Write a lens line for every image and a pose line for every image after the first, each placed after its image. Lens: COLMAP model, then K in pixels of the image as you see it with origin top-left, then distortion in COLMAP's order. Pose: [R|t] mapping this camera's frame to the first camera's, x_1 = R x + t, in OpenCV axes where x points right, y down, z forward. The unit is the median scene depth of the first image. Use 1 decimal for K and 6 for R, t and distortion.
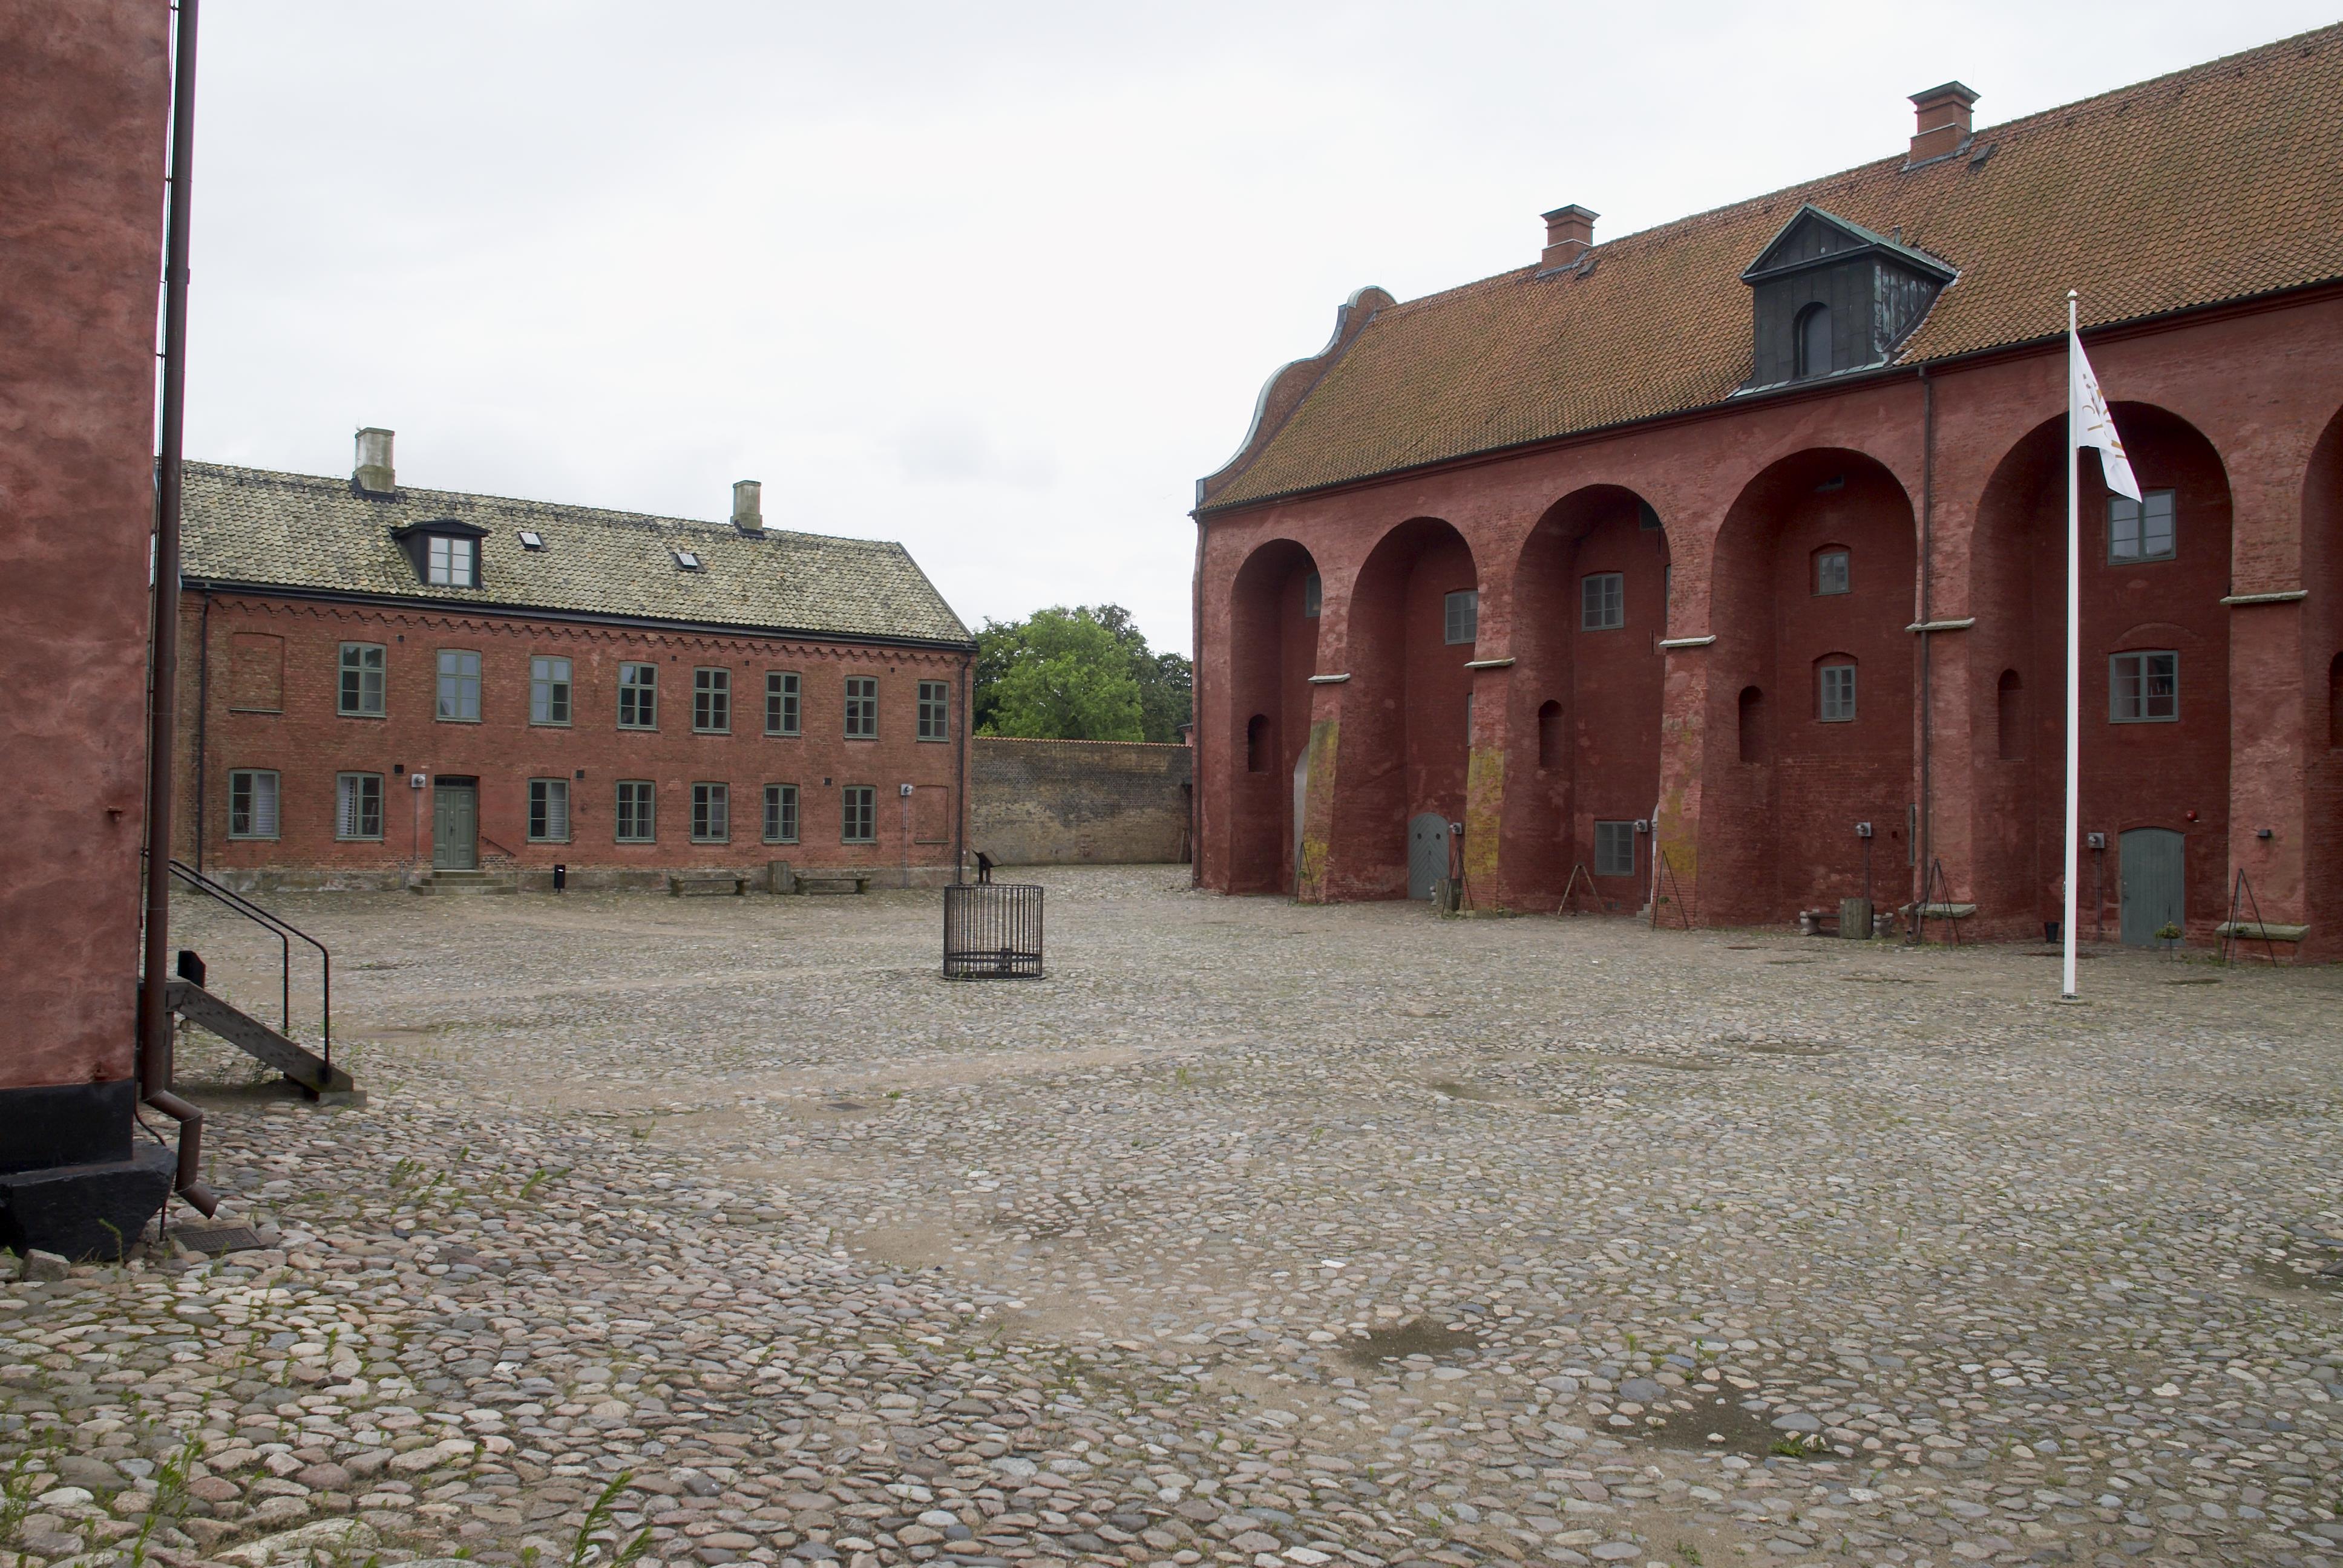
lens RADIAL K [[1737.4, 0, 1185.4], [0, 1737.4, 790.6], [0, 0, 1]] dist [-0.080701, 0.051948]
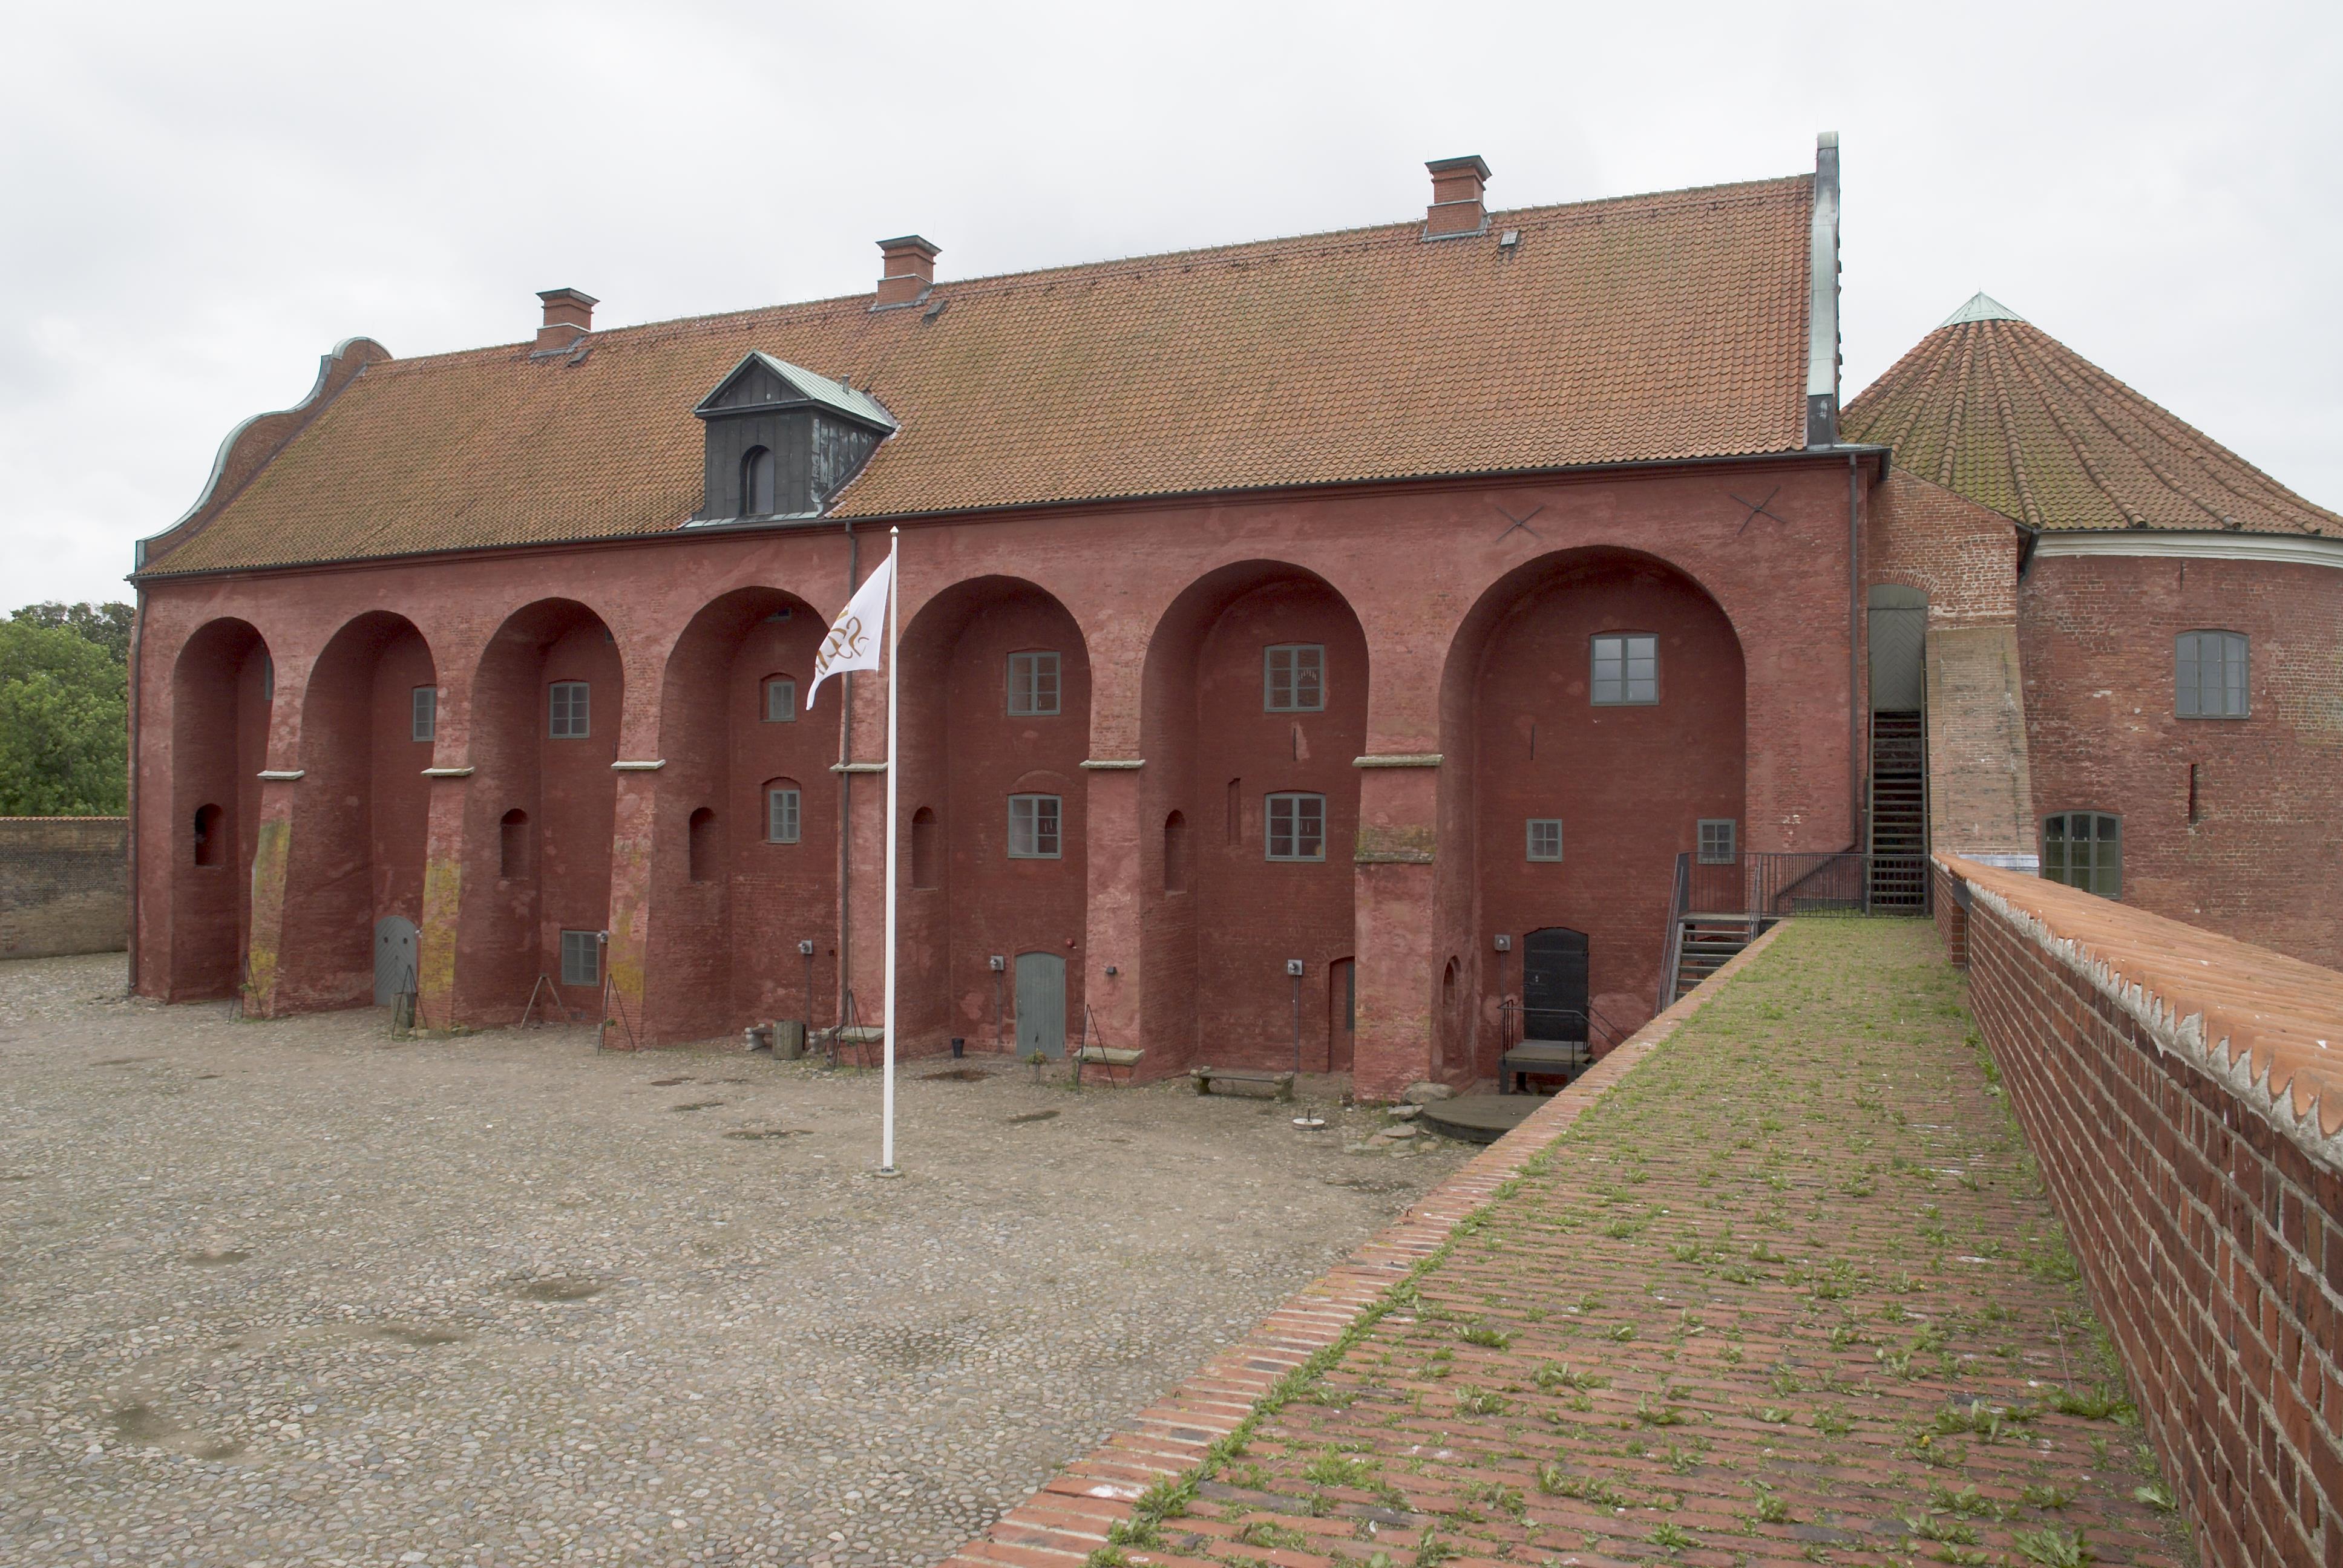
lens RADIAL K [[1737.4, 0, 1185.4], [0, 1737.4, 790.6], [0, 0, 1]] dist [-0.080701, 0.051948]
pose [[0.880405, 0.002543, 0.474216, 0.088490], [-0.005627, 0.999971, 0.005085, -0.073669], [-0.474189, -0.007145, 0.880394, -0.041482]]
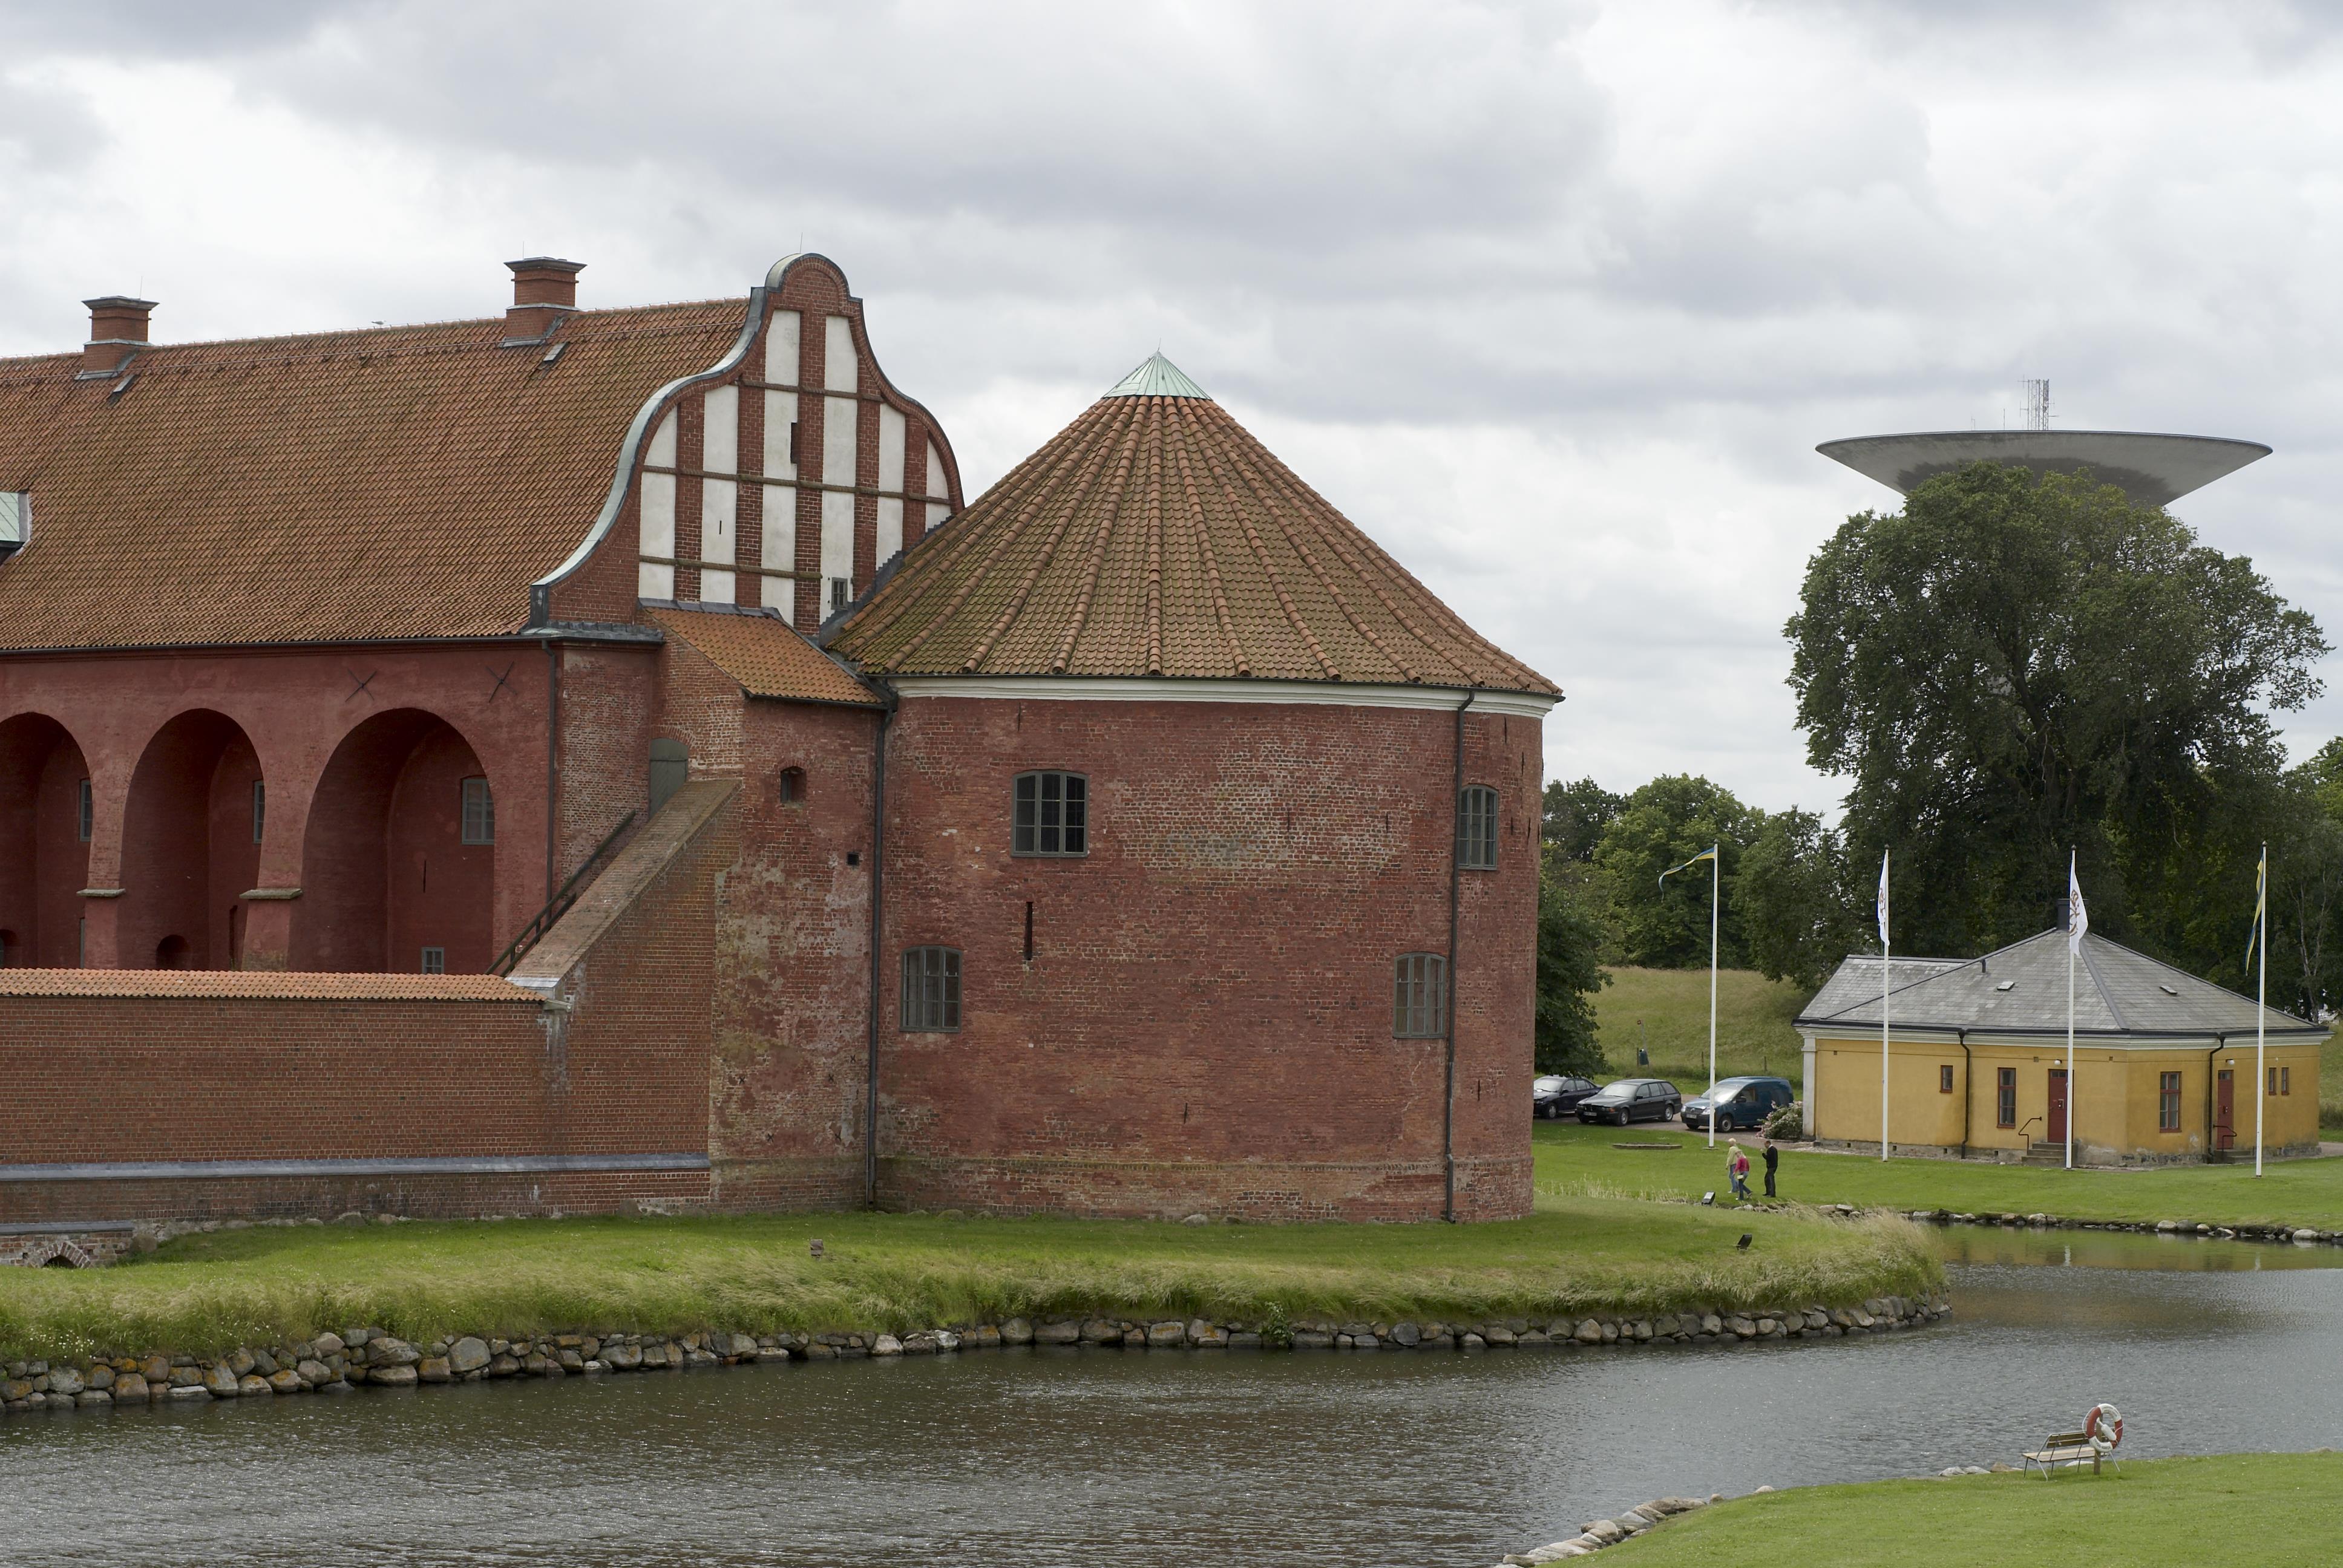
lens RADIAL K [[6008.9, 0, 1171.5], [0, 6008.9, 784.0], [0, 0, 1]] dist [0.129919, -0.158136]
pose [[0.987954, 0.011408, 0.154324, 0.525057], [-0.010907, 0.999932, -0.004088, -0.132763], [-0.154360, 0.002356, 0.988012, -2.536185]]
